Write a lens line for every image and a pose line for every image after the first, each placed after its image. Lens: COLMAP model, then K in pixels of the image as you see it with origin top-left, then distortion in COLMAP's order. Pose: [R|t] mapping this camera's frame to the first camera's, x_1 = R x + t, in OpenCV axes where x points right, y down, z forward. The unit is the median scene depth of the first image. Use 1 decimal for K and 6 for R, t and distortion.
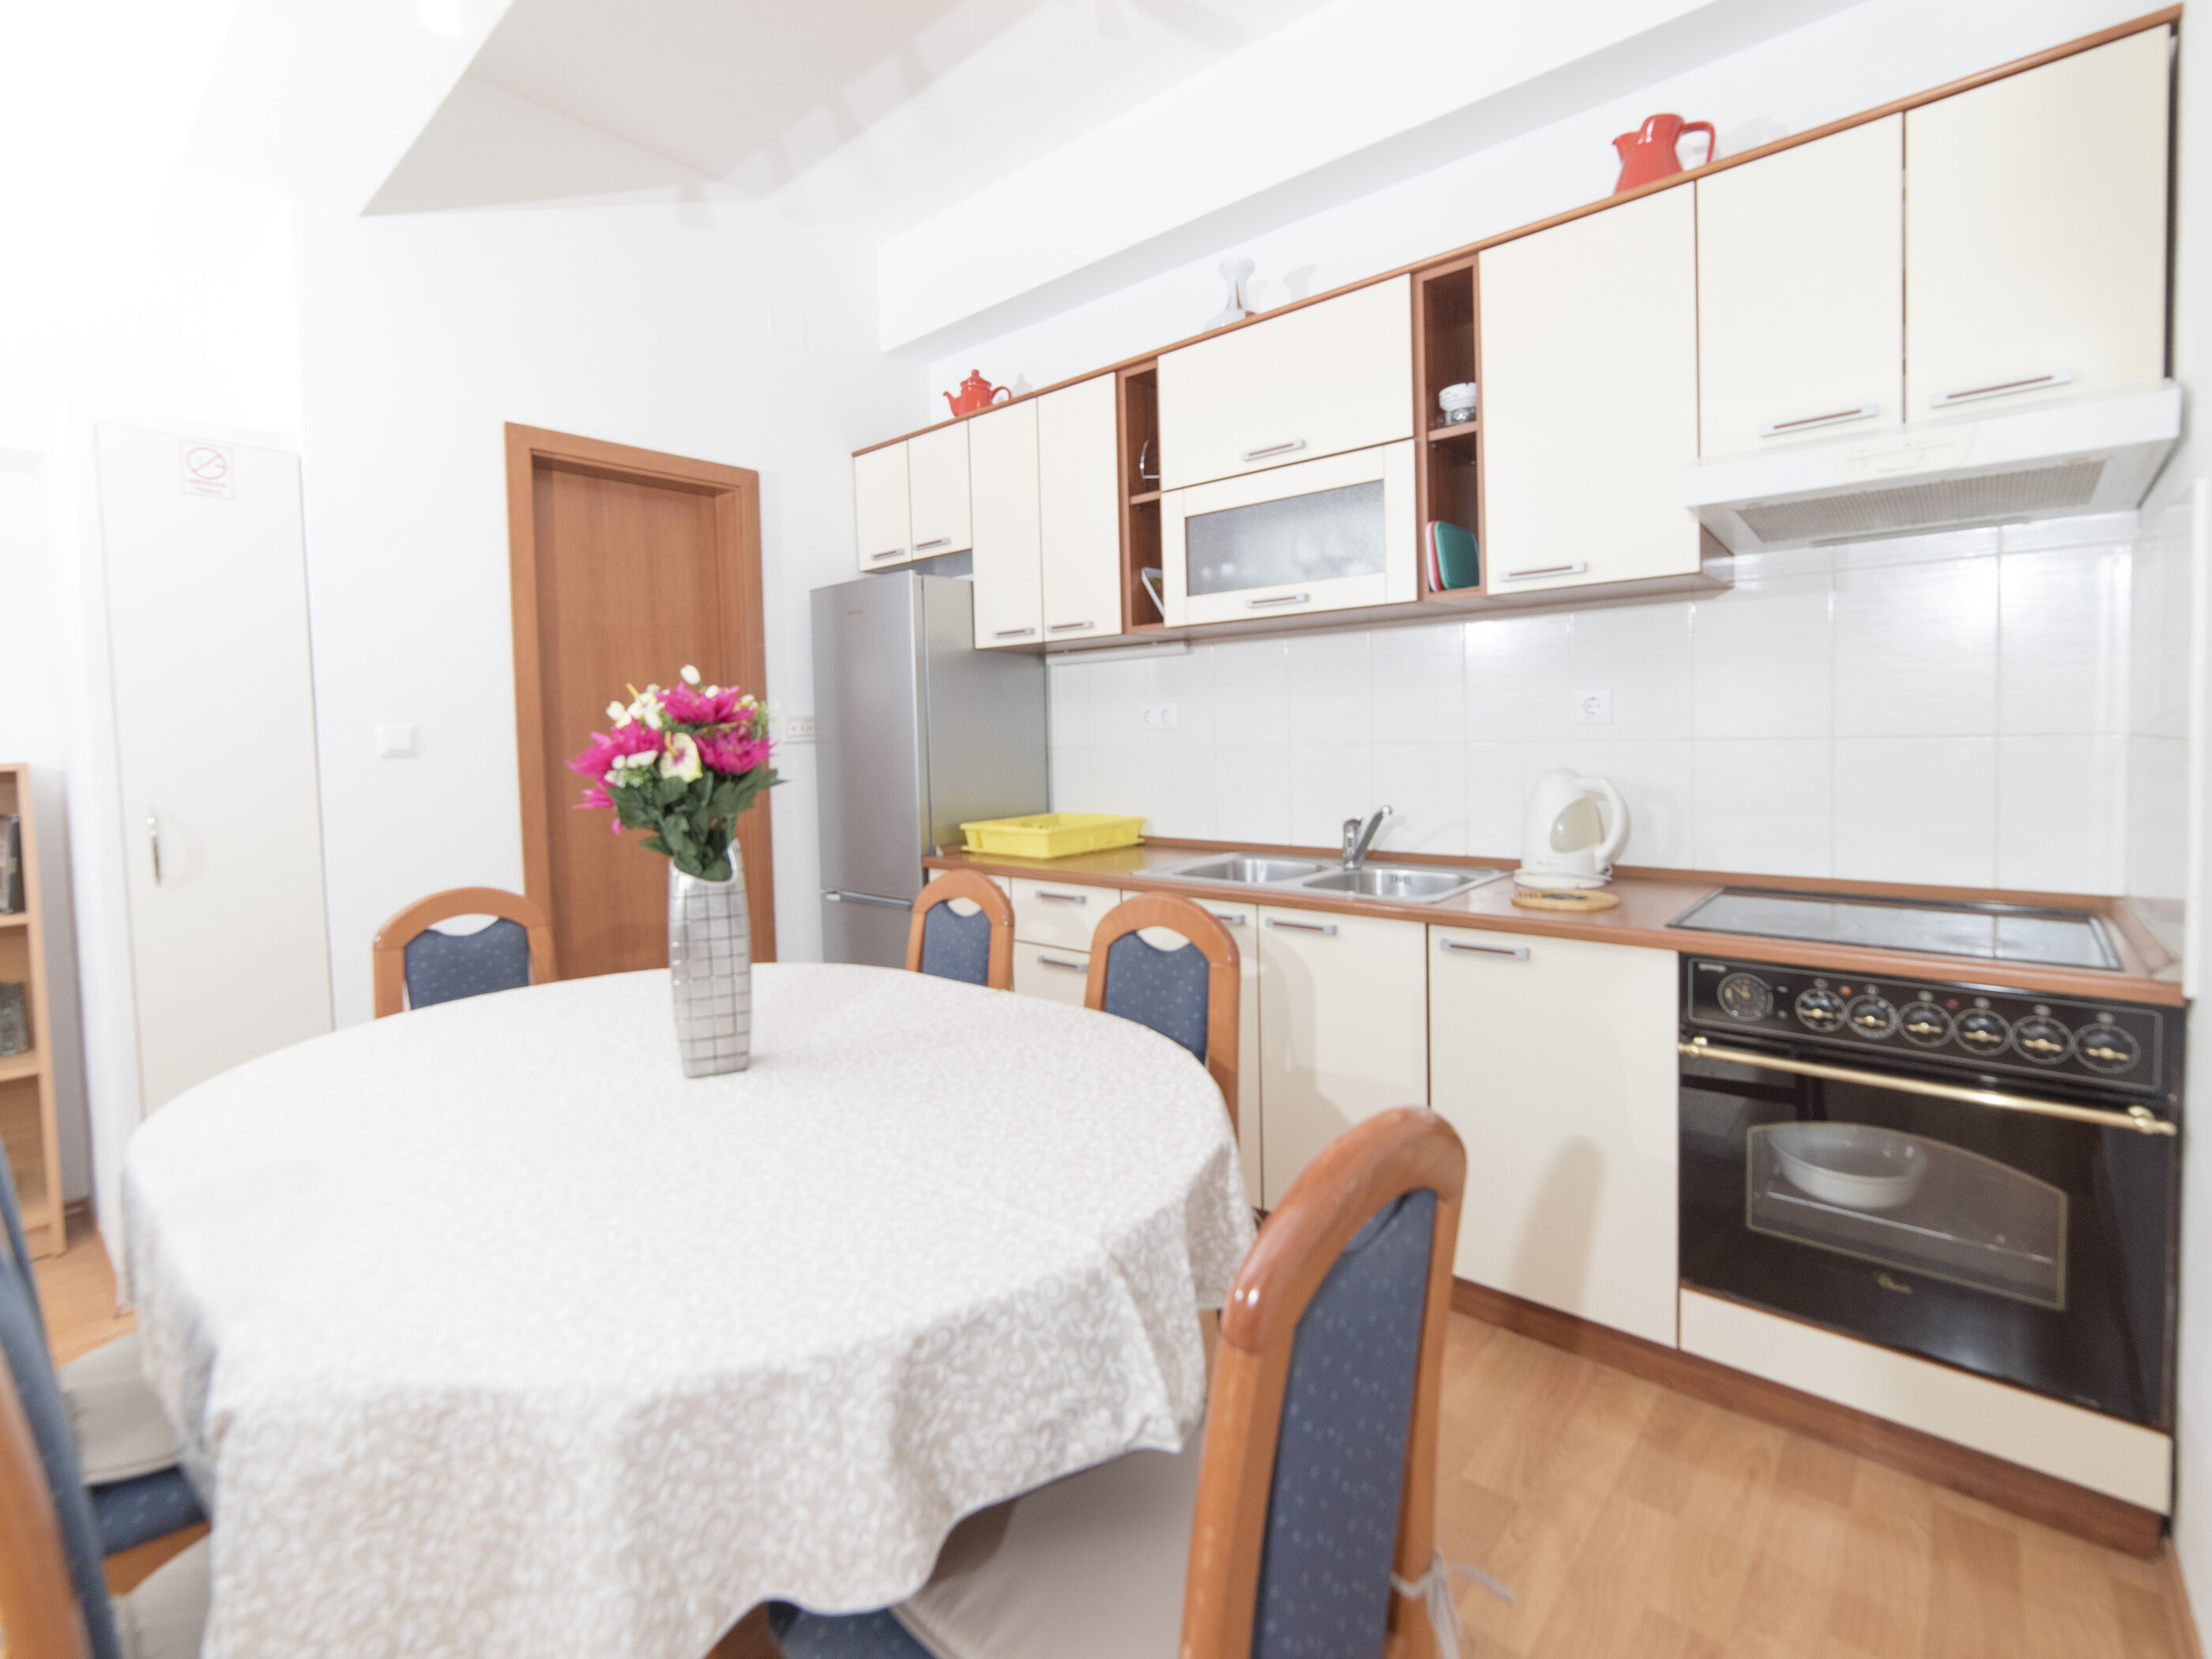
lens RADIAL K [[997.0, 0, 1055.5], [0, 997.0, 772.2], [0, 0, 1]] dist [-0.005678, 0.000114]
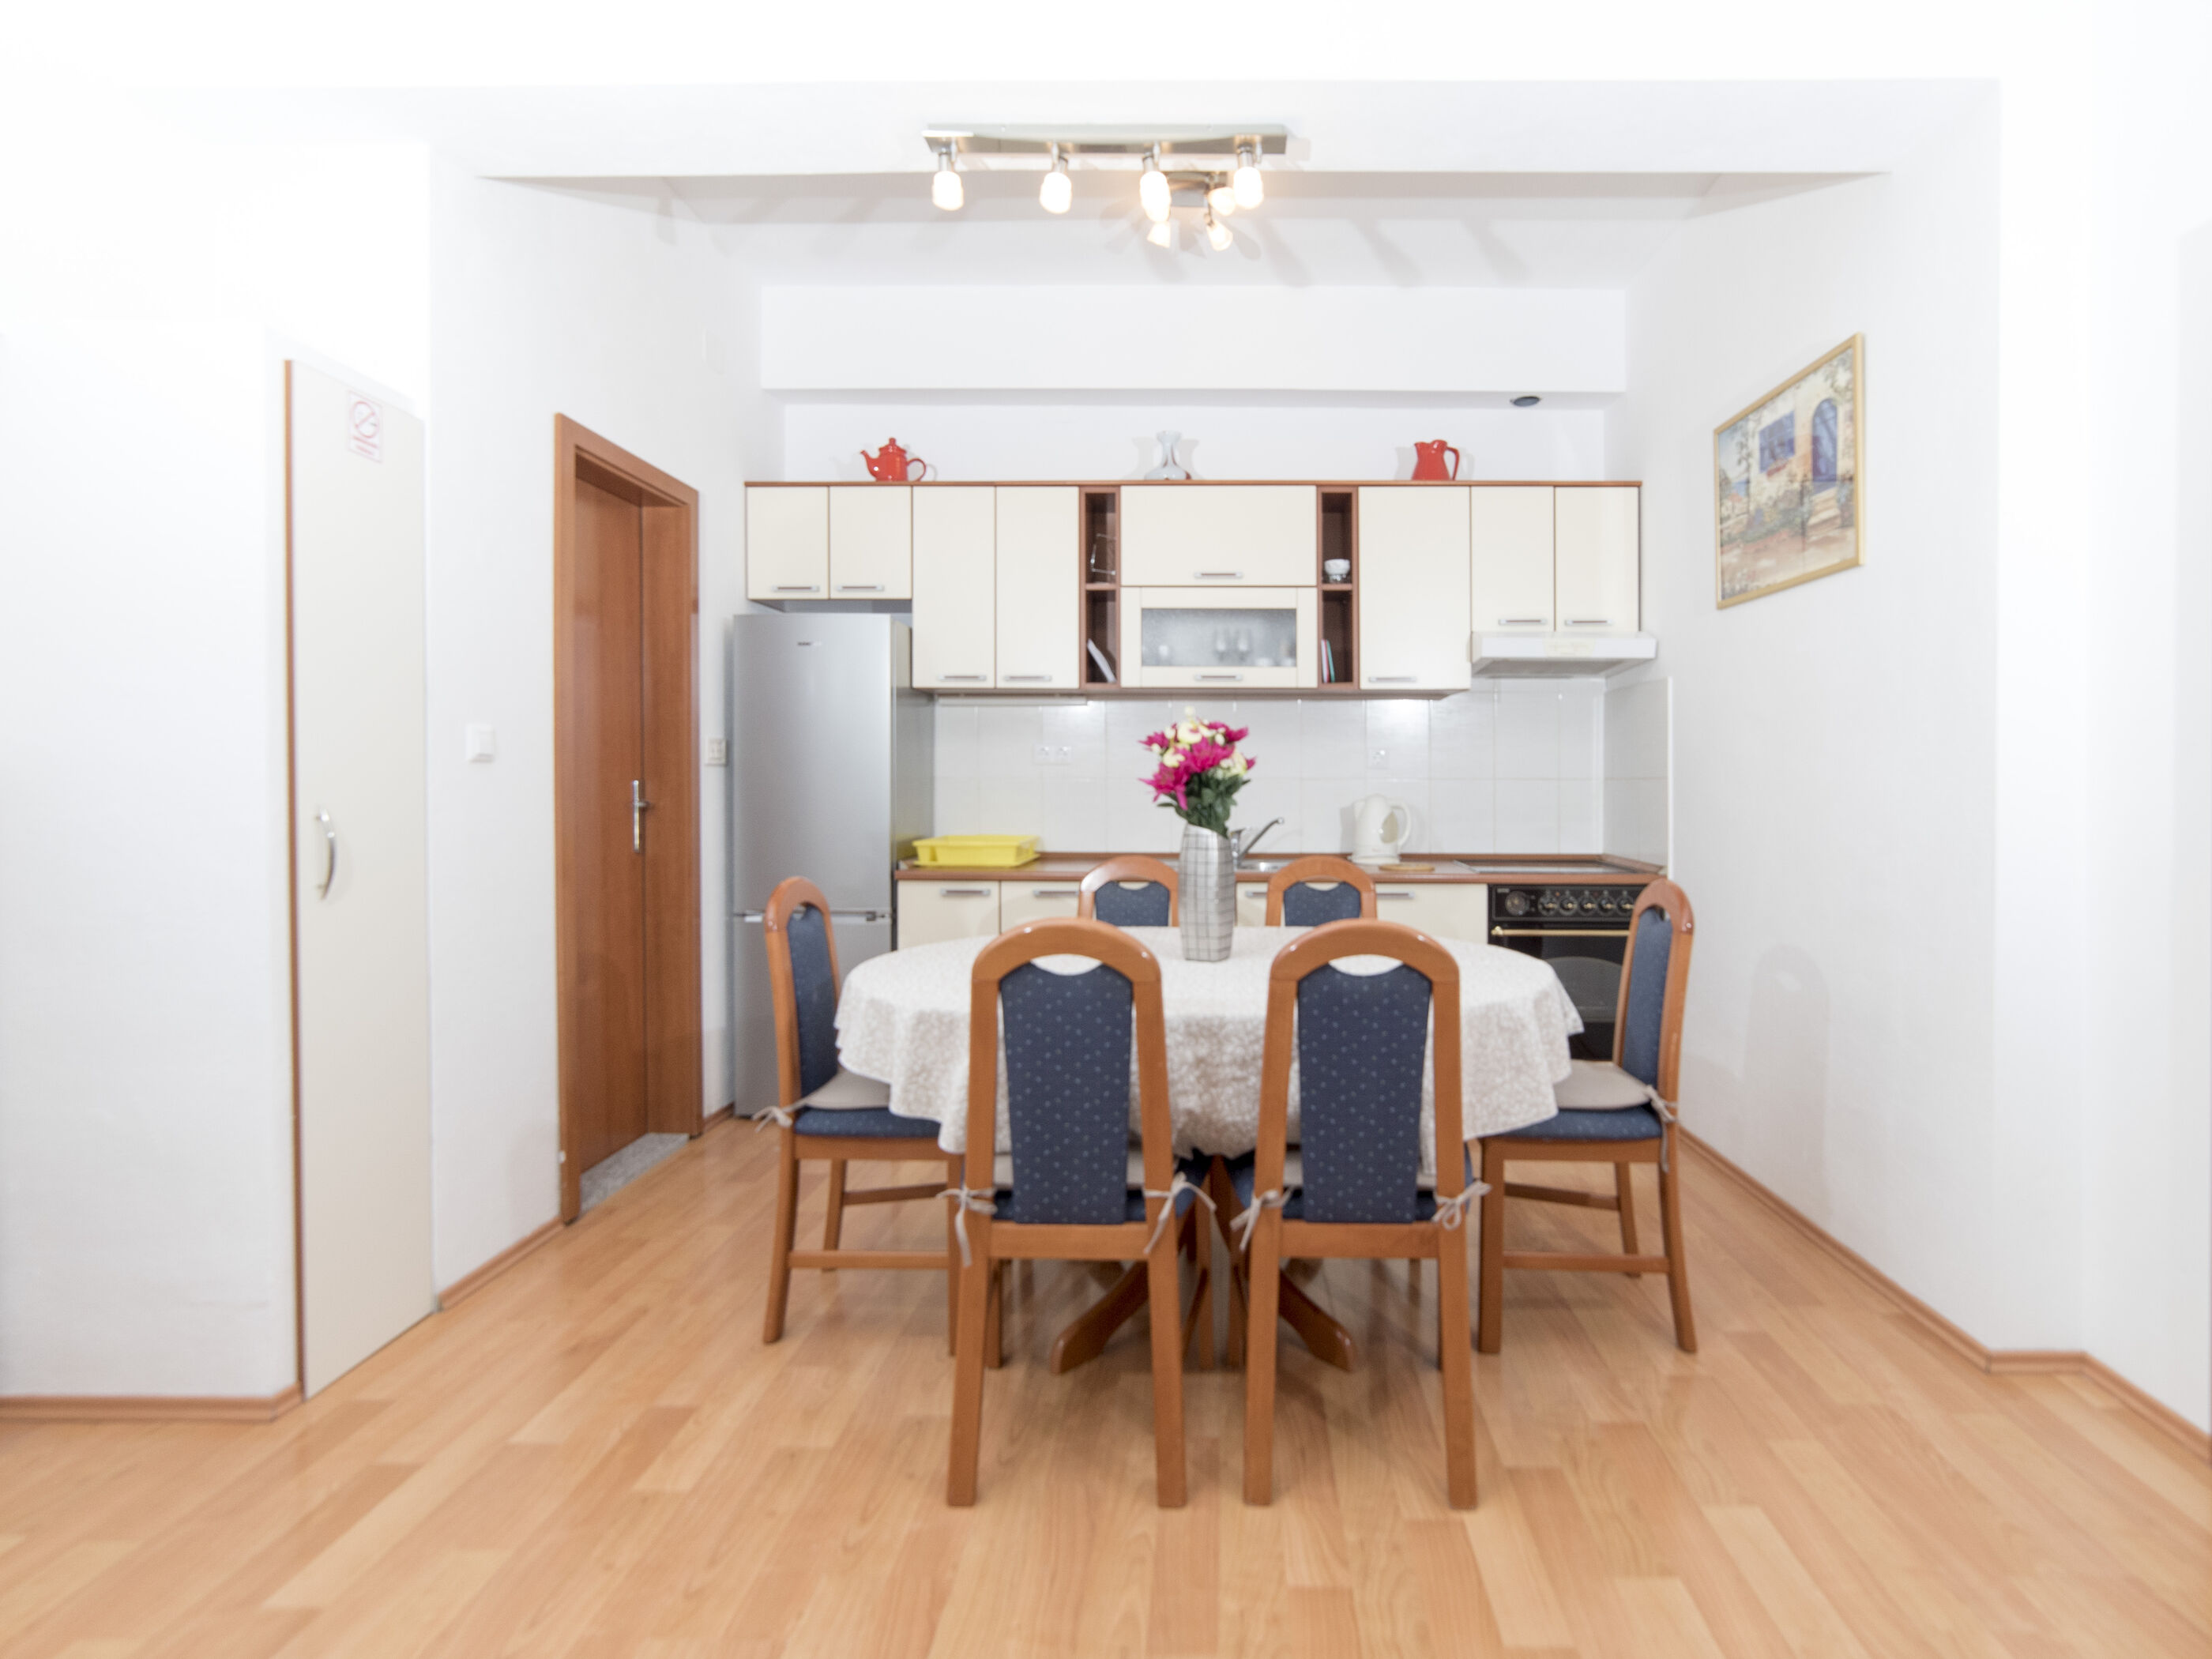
lens RADIAL K [[1101.5, 0, 1158.0], [0, 1101.5, 787.9], [0, 0, 1]] dist [-0.004323, -0.000316]
pose [[0.769345, 0.022372, 0.638442, -0.996543], [0.002772, 0.999260, -0.038356, 0.058271], [-0.638828, 0.031279, 0.768714, -0.201109]]
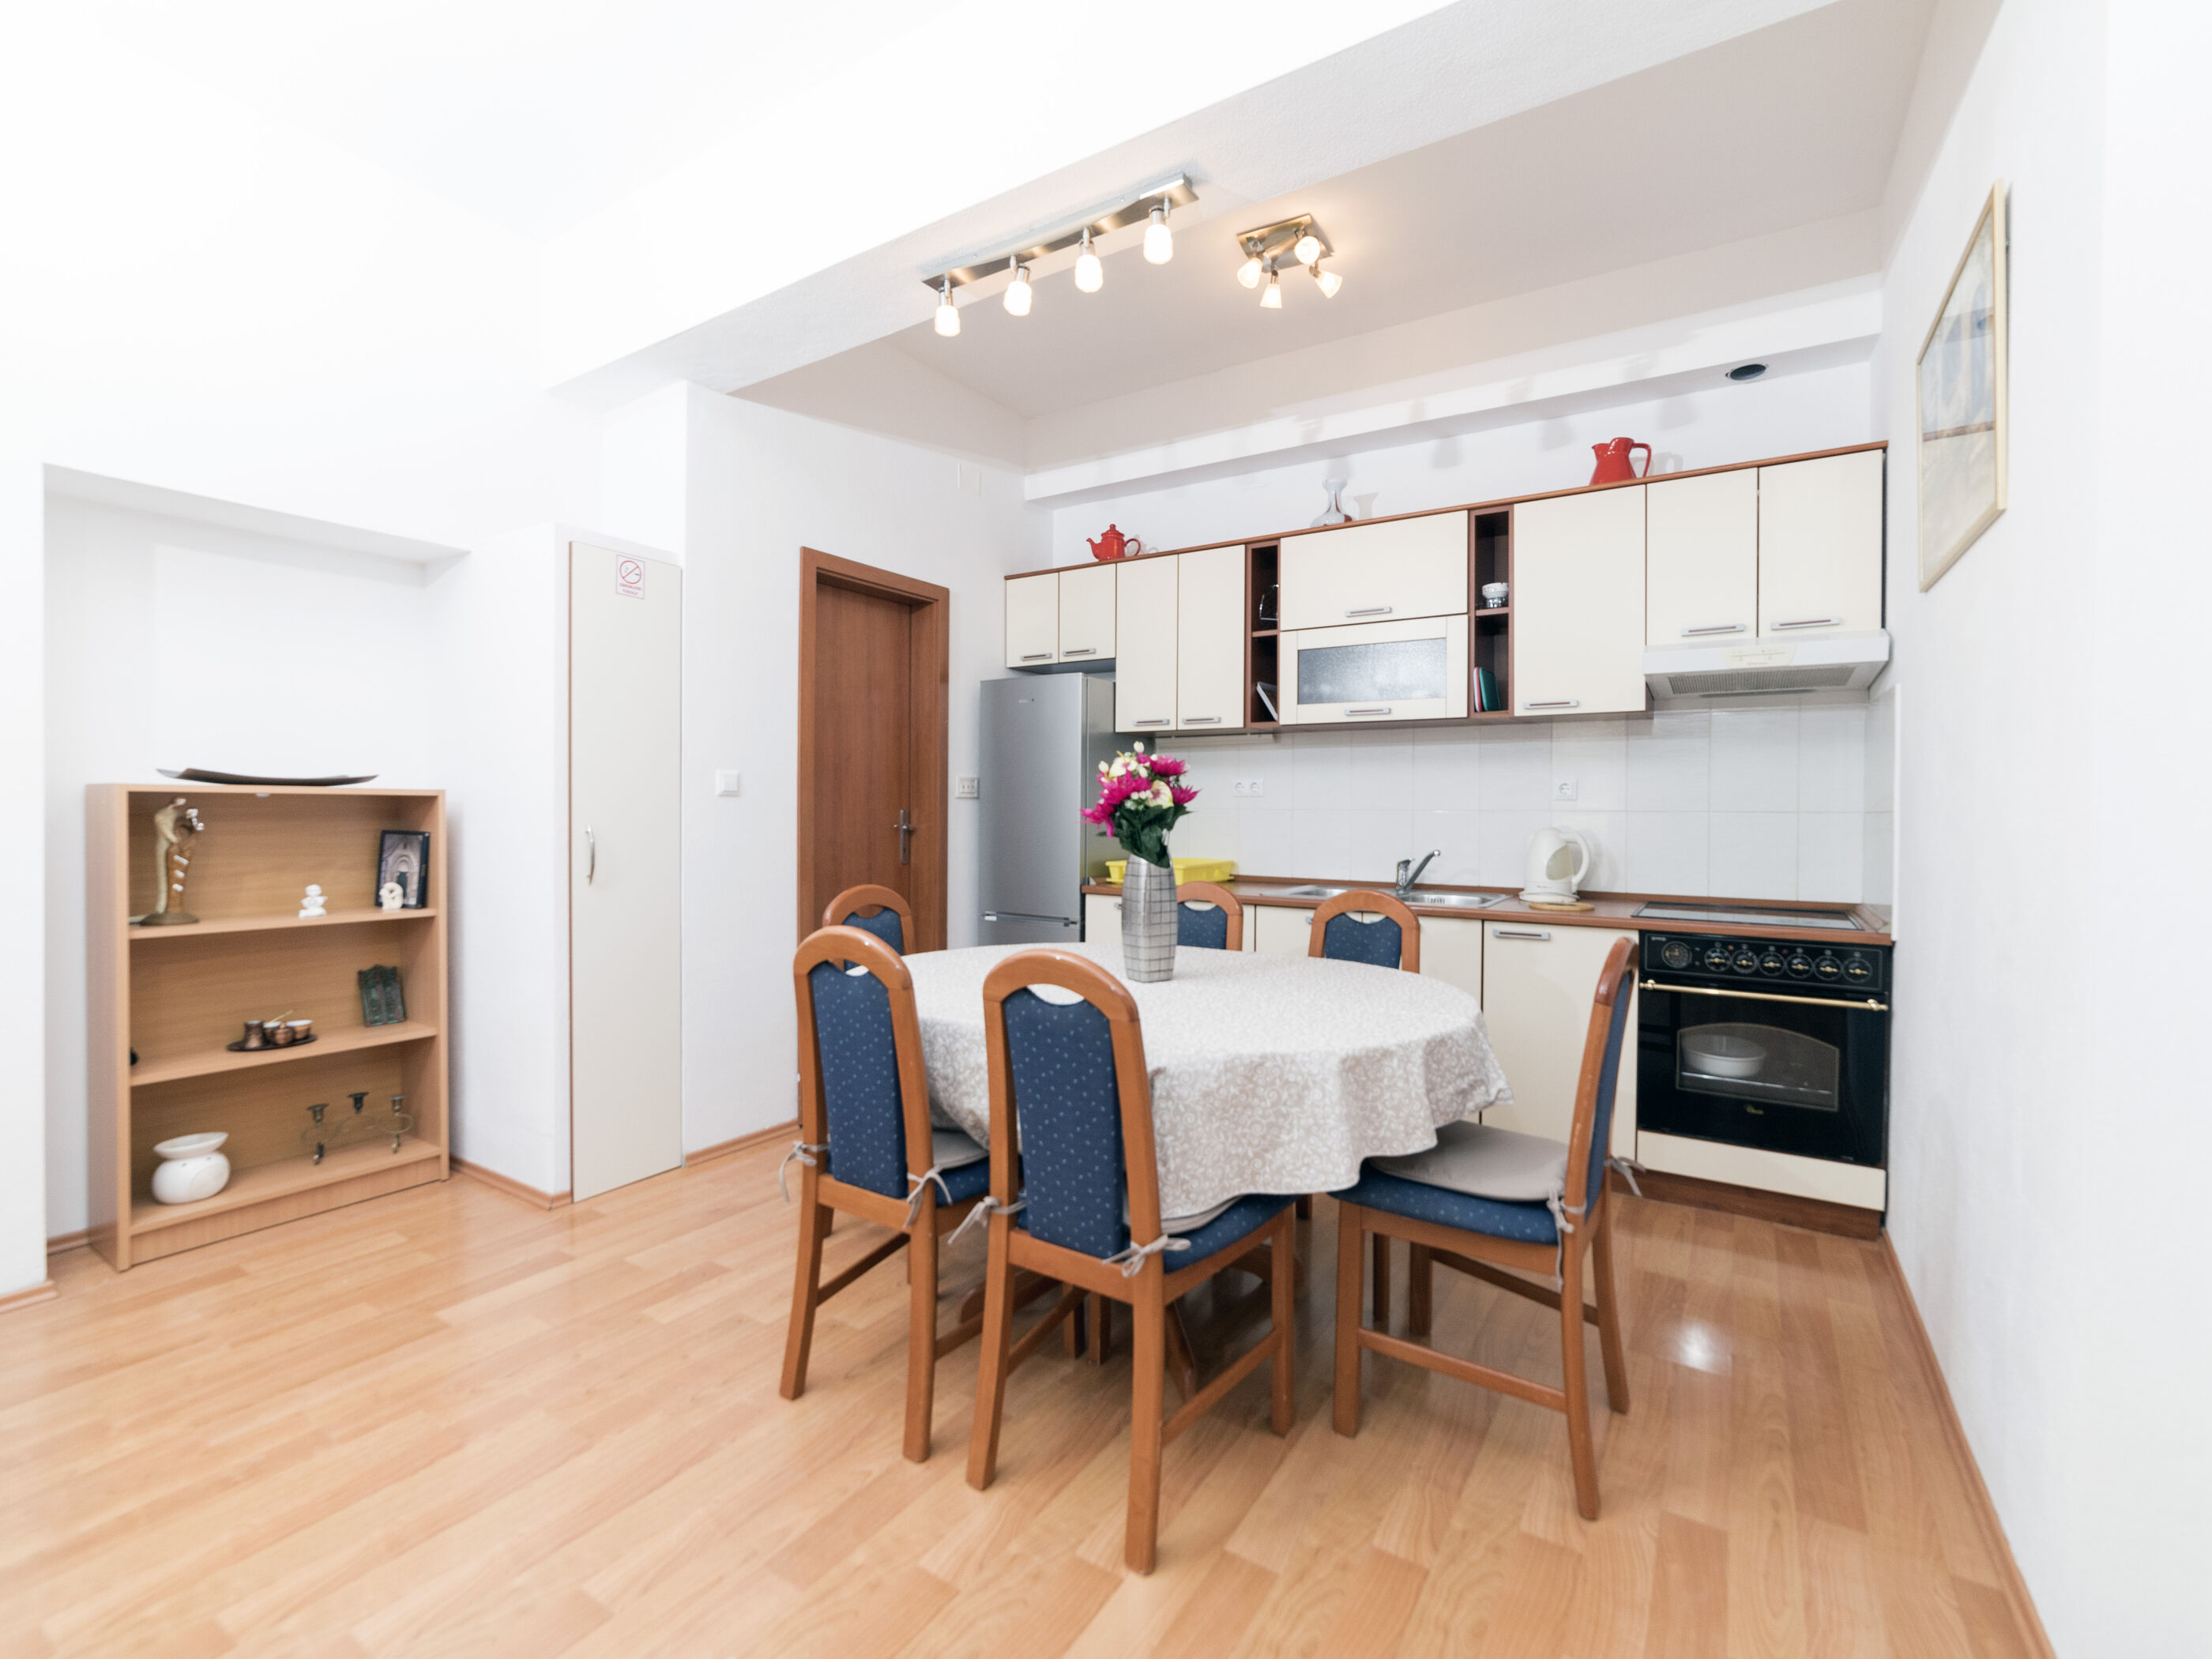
lens RADIAL K [[942.2, 0, 1103.9], [0, 942.2, 817.3], [0, 0, 1]] dist [-0.010403, 0.000059]
pose [[0.987315, 0.031098, 0.155699, -0.437080], [-0.026383, 0.999131, -0.032256, 0.048232], [-0.156567, 0.027739, 0.987278, -0.371740]]
